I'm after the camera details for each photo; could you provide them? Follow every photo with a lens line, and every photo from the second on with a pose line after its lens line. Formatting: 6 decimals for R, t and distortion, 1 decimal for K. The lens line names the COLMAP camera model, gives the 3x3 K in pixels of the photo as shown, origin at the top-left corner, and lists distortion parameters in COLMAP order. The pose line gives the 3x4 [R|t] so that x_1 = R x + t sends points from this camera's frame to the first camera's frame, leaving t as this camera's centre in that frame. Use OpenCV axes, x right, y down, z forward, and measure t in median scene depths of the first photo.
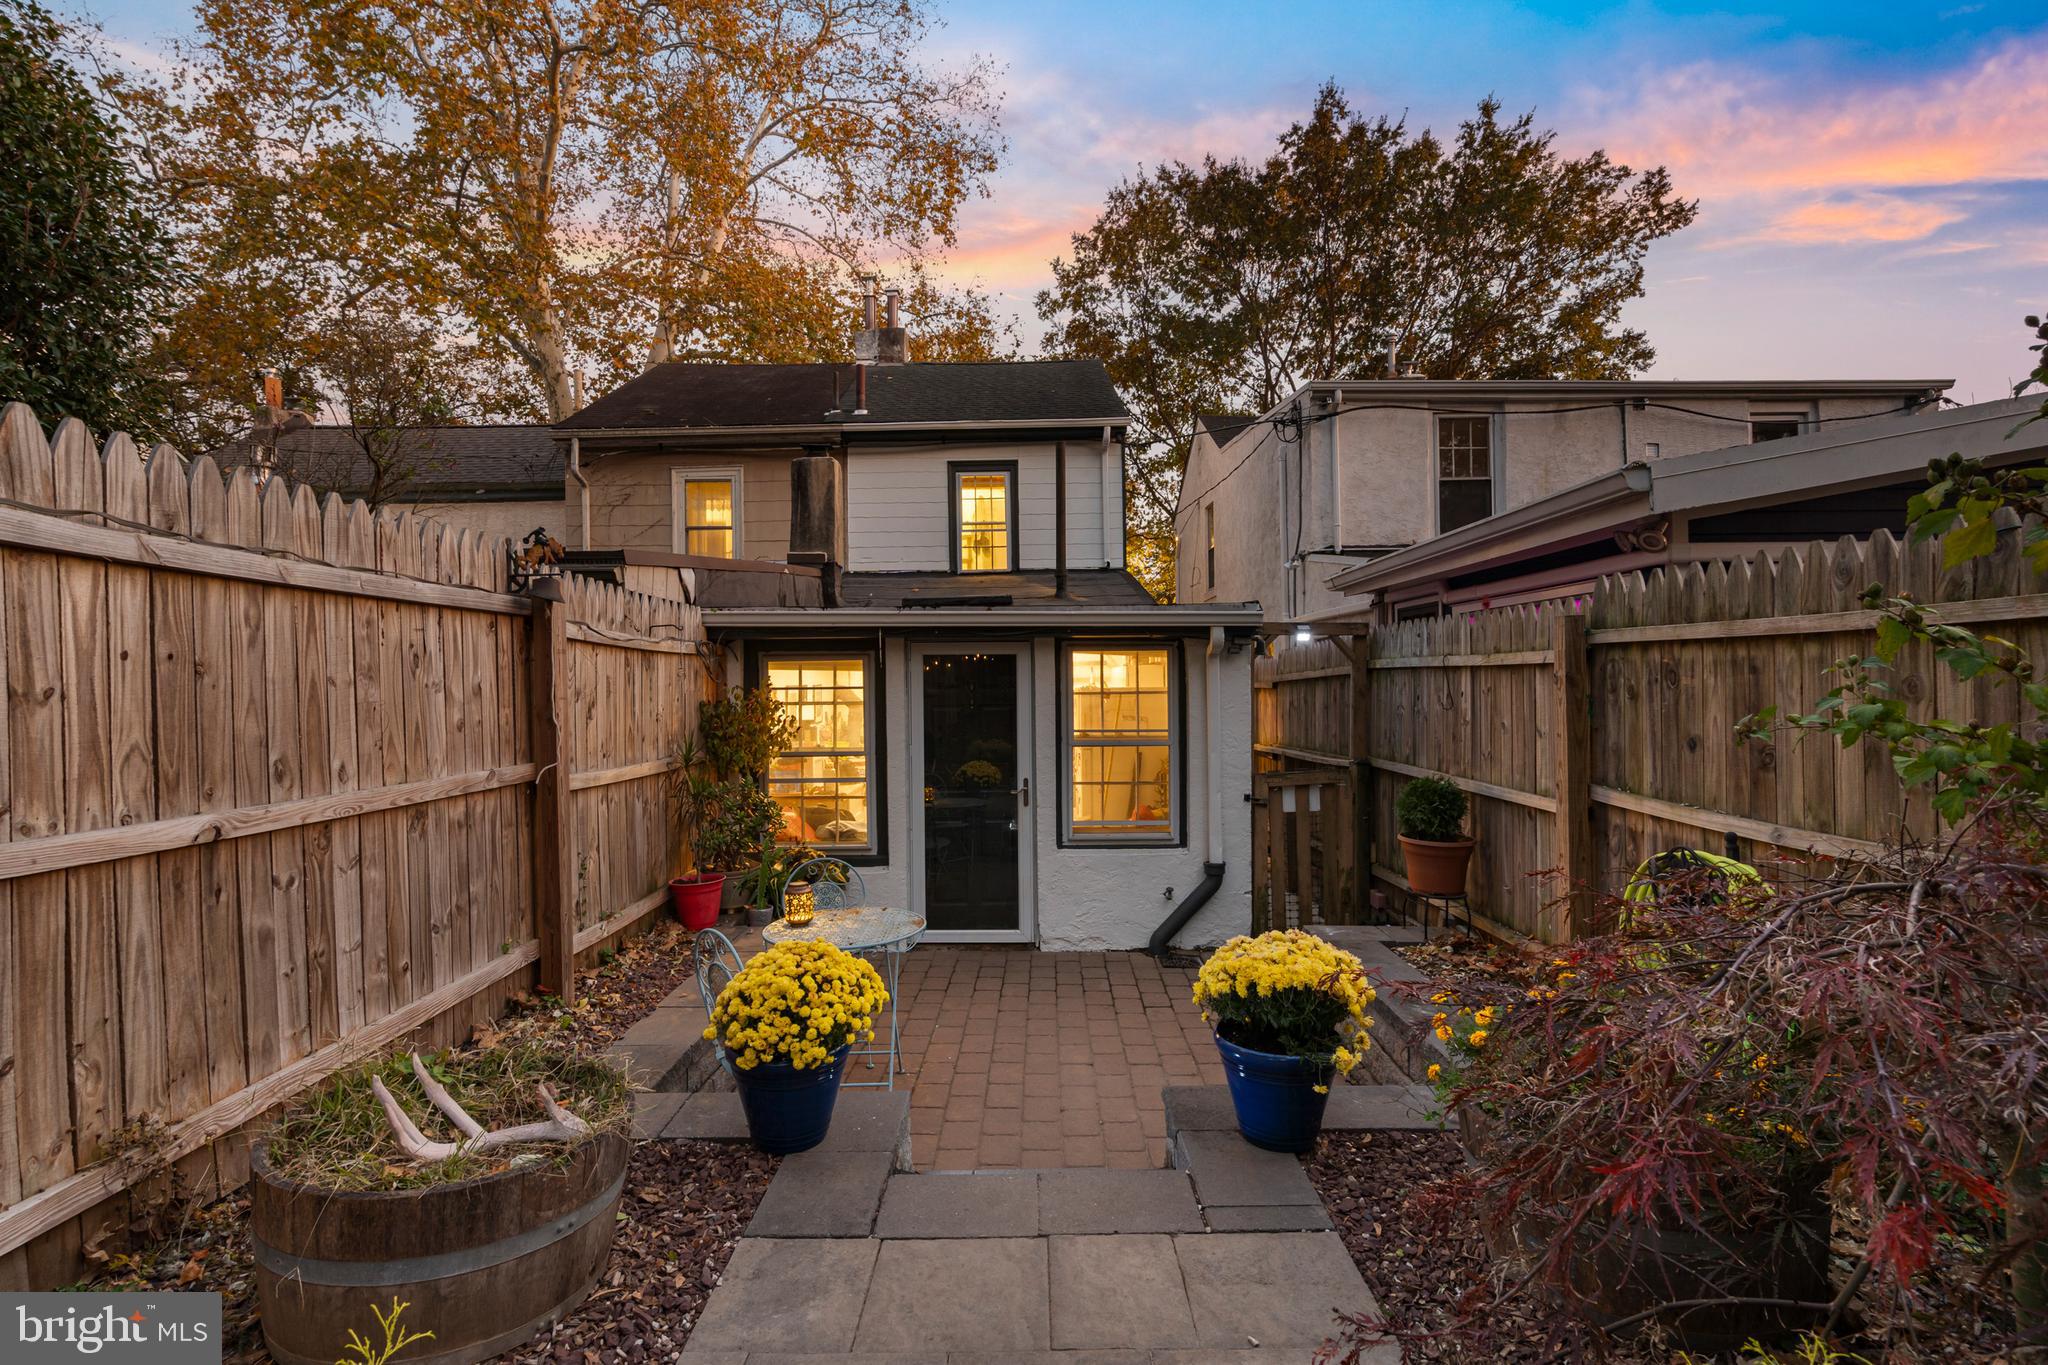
lens RADIAL K [[941.7, 0, 1024.0], [0, 941.7, 682.5], [0, 0, 1]] dist [0.000186, 0.000445]
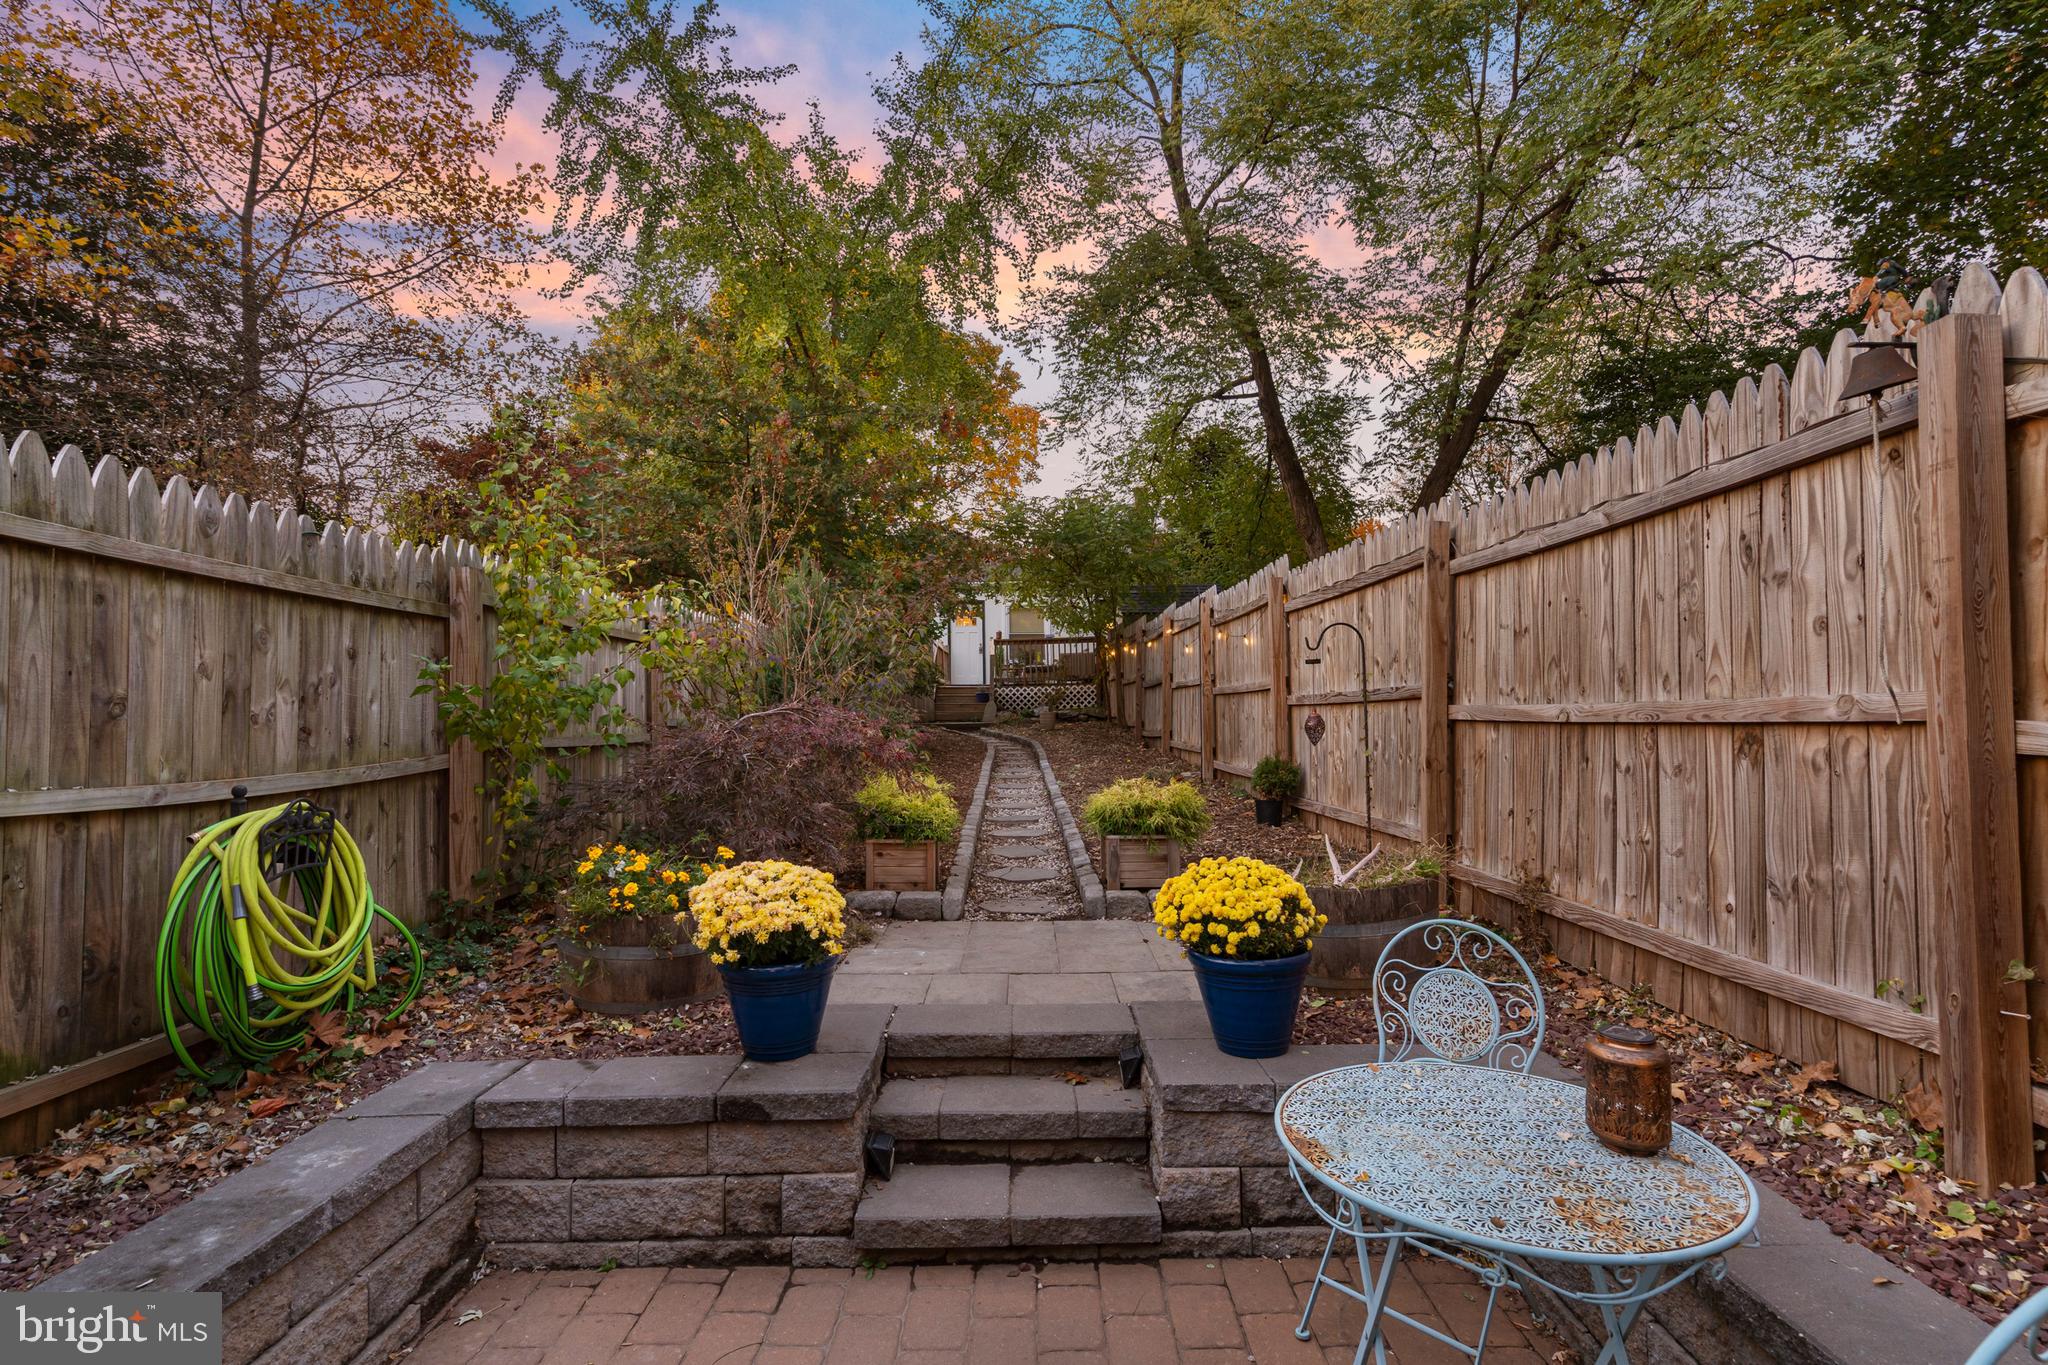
lens RADIAL K [[941.7, 0, 1024.0], [0, 941.7, 682.5], [0, 0, 1]] dist [0.000186, 0.000445]
pose [[-0.999669, 0.023479, -0.010483, 0.002123], [0.023936, 0.998662, -0.045846, 0.161608], [0.009393, -0.046082, -0.998894, 2.590776]]
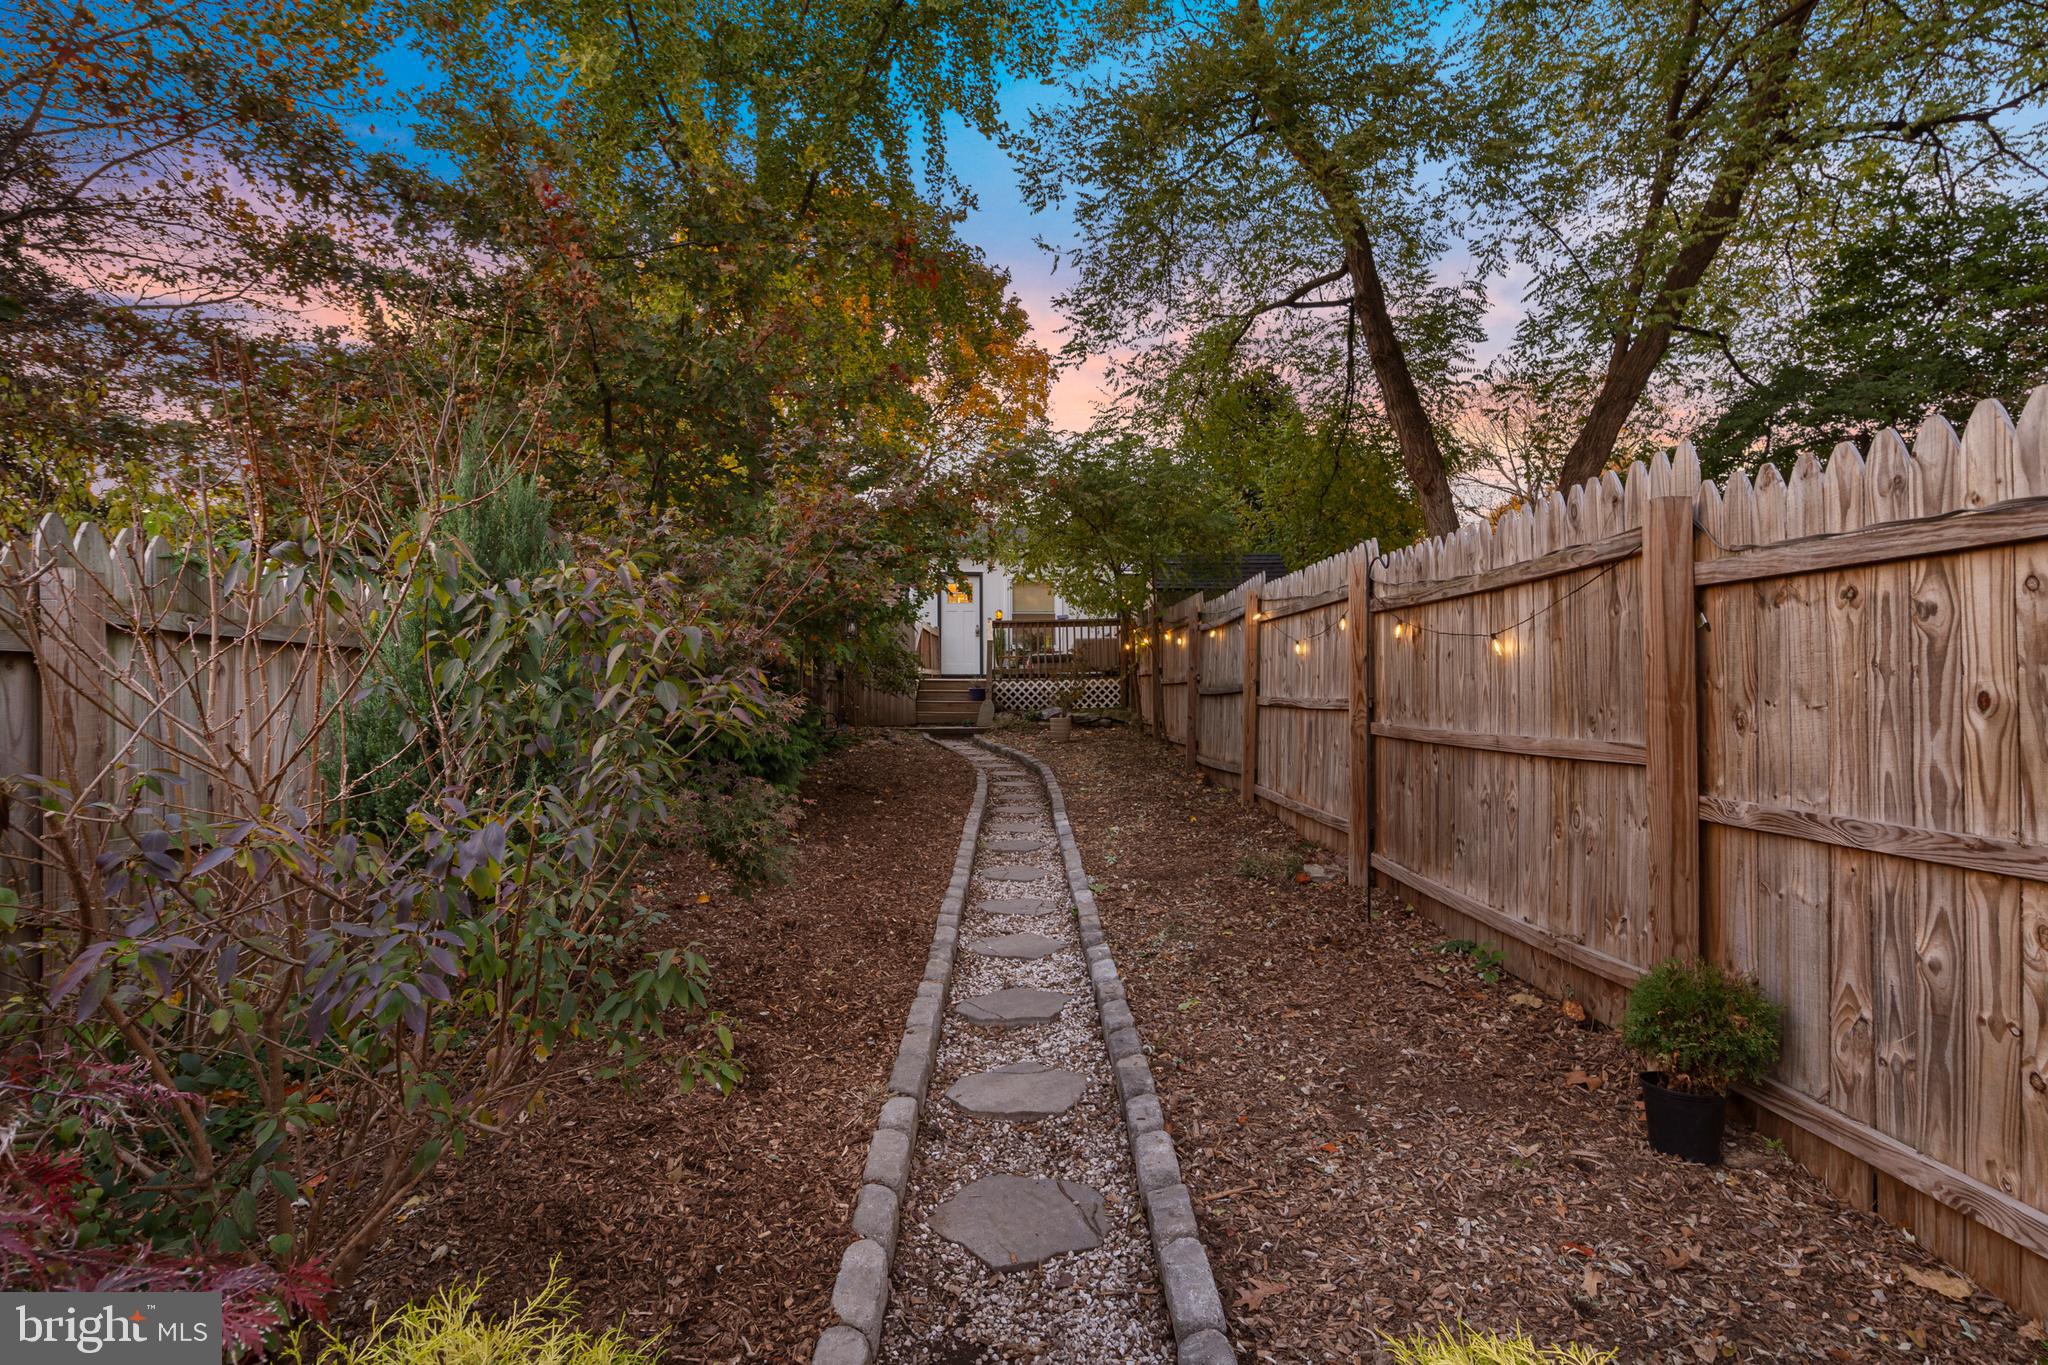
lens RADIAL K [[941.7, 0, 1024.0], [0, 941.7, 682.5], [0, 0, 1]] dist [0.000186, 0.000445]
pose [[-0.999877, 0.014882, -0.004966, 0.000095], [0.014982, 0.999672, -0.020749, 0.129689], [0.004656, -0.020821, -0.999772, 2.313397]]
